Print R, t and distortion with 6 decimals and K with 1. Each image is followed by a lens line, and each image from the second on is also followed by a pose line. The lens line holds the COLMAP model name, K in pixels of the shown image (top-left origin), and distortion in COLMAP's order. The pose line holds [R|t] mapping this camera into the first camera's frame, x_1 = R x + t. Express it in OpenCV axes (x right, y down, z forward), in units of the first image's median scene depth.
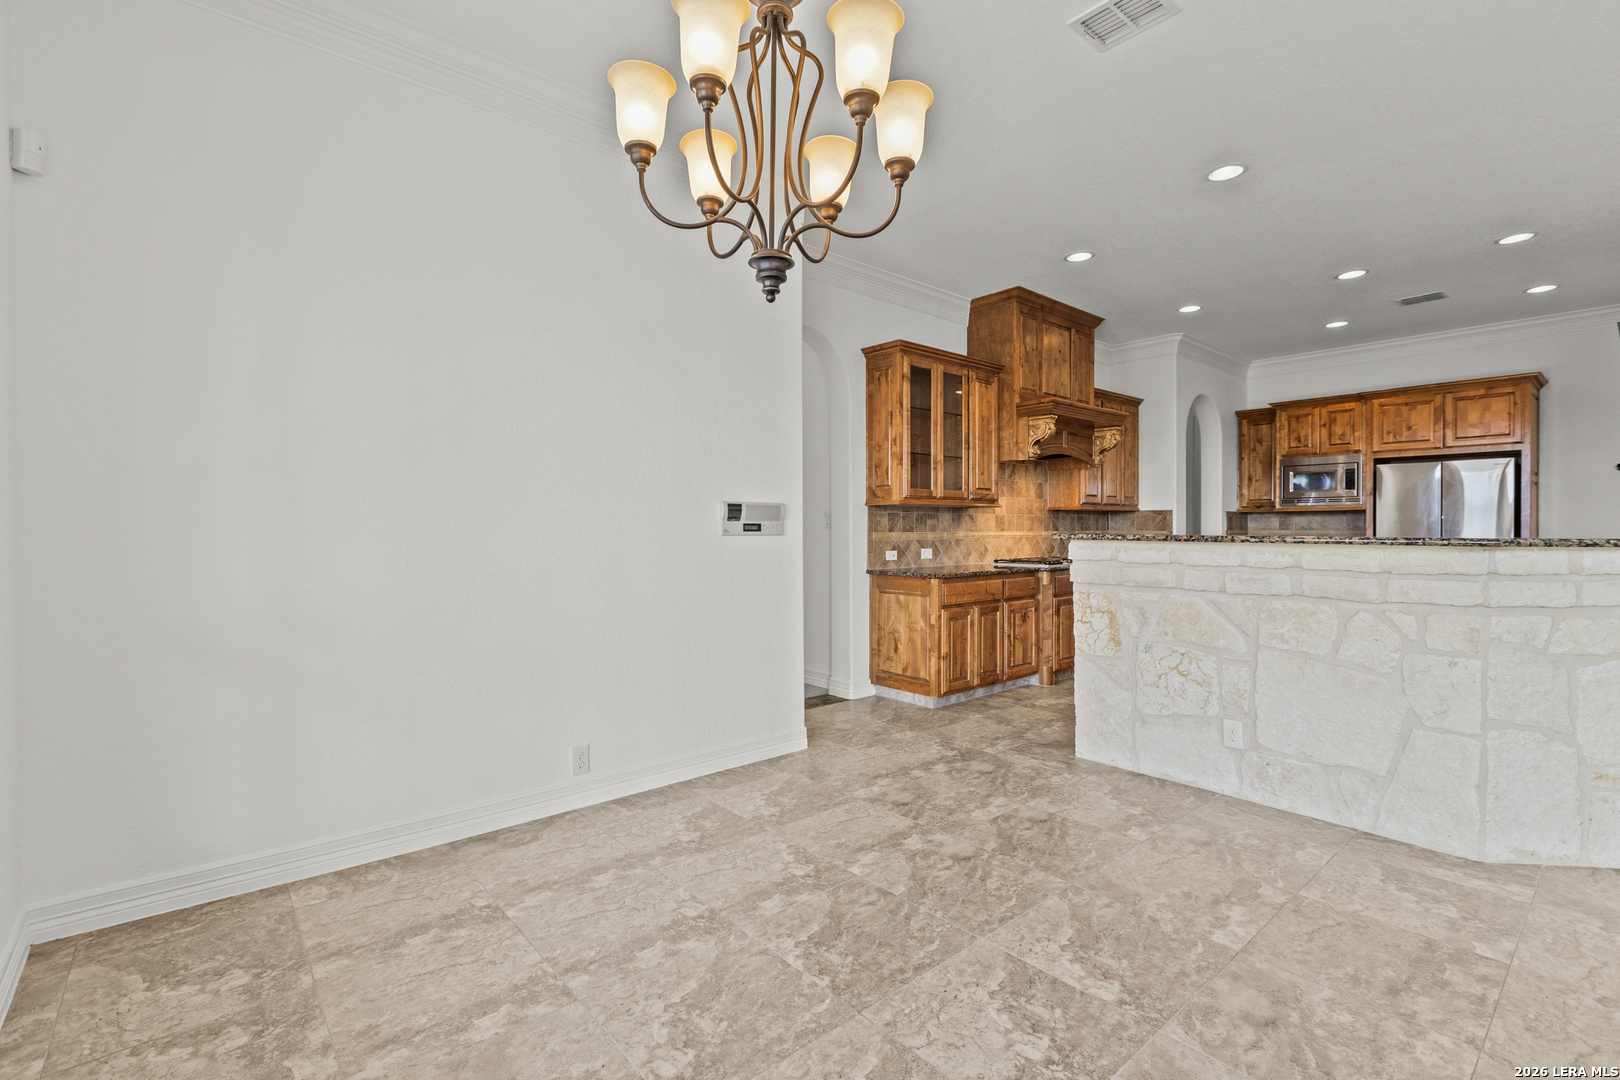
lens RADIAL K [[738.1, 0, 811.9], [0, 738.1, 535.6], [0, 0, 1]] dist [-0.000029, -0.000103]
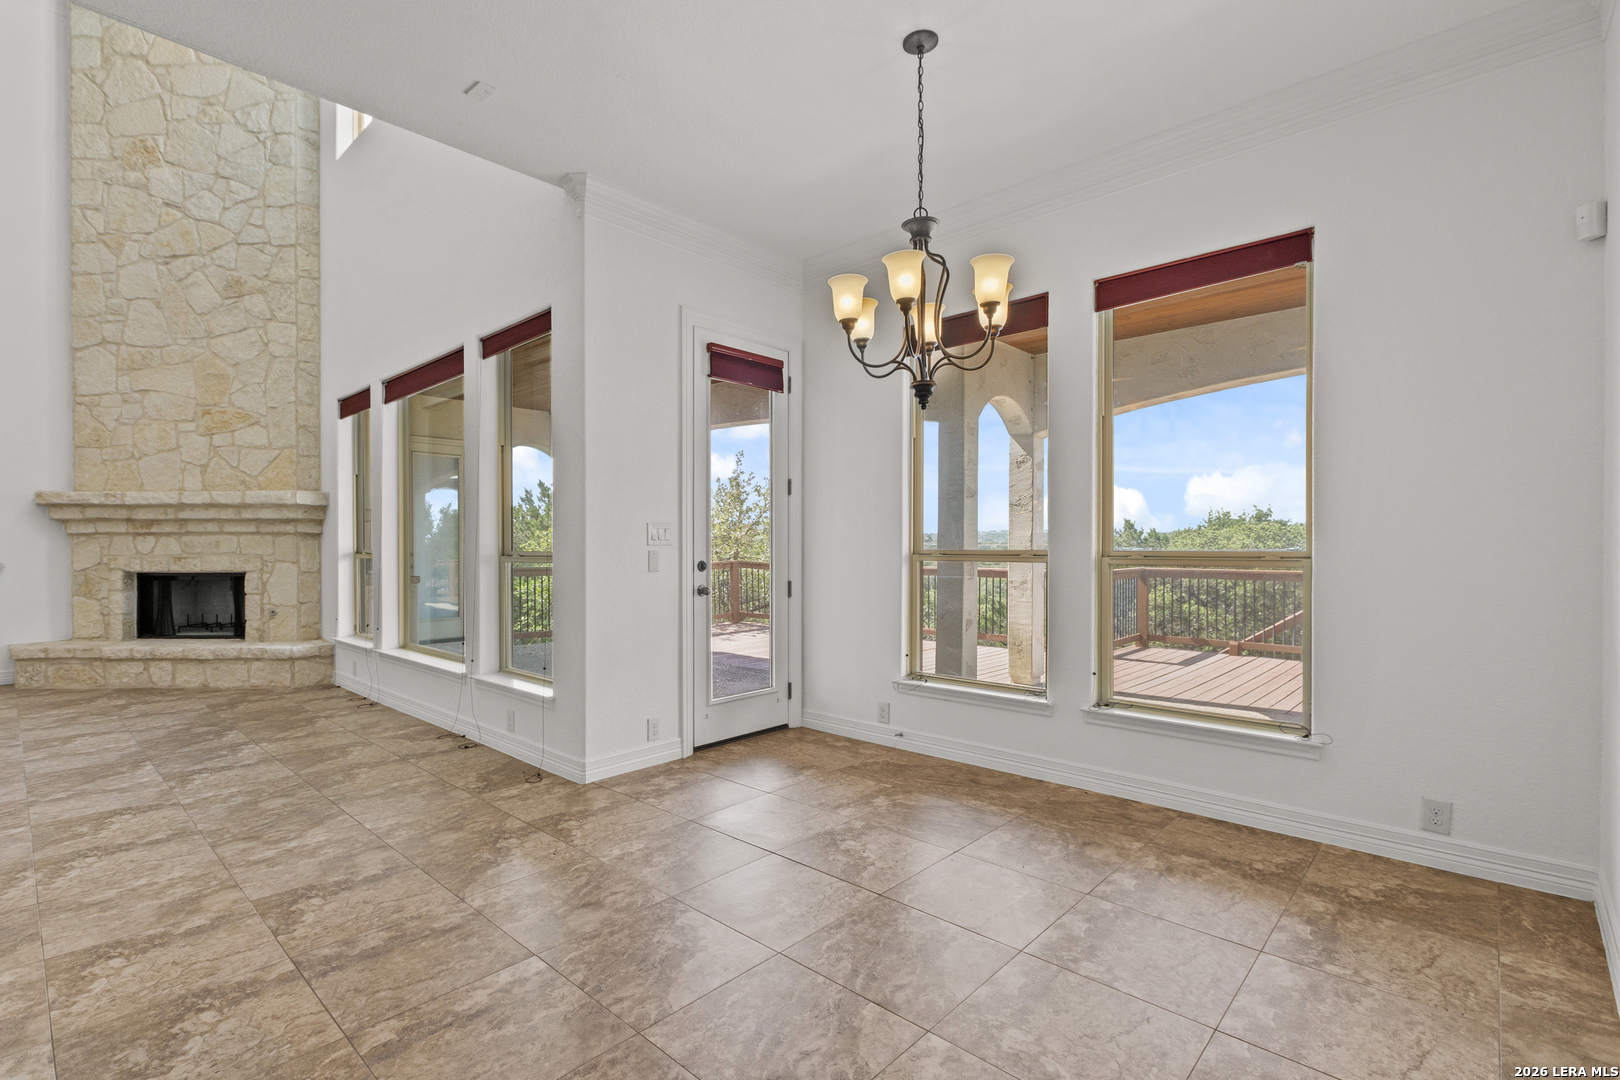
lens RADIAL K [[738.1, 0, 808.6], [0, 738.1, 543.3], [0, 0, 1]] dist [-0.000029, -0.000103]
pose [[-0.991068, 0.001930, -0.133345, 0.328195], [0.000752, 0.999960, 0.008887, -0.021808], [0.133357, 0.008707, -0.991030, 2.020993]]
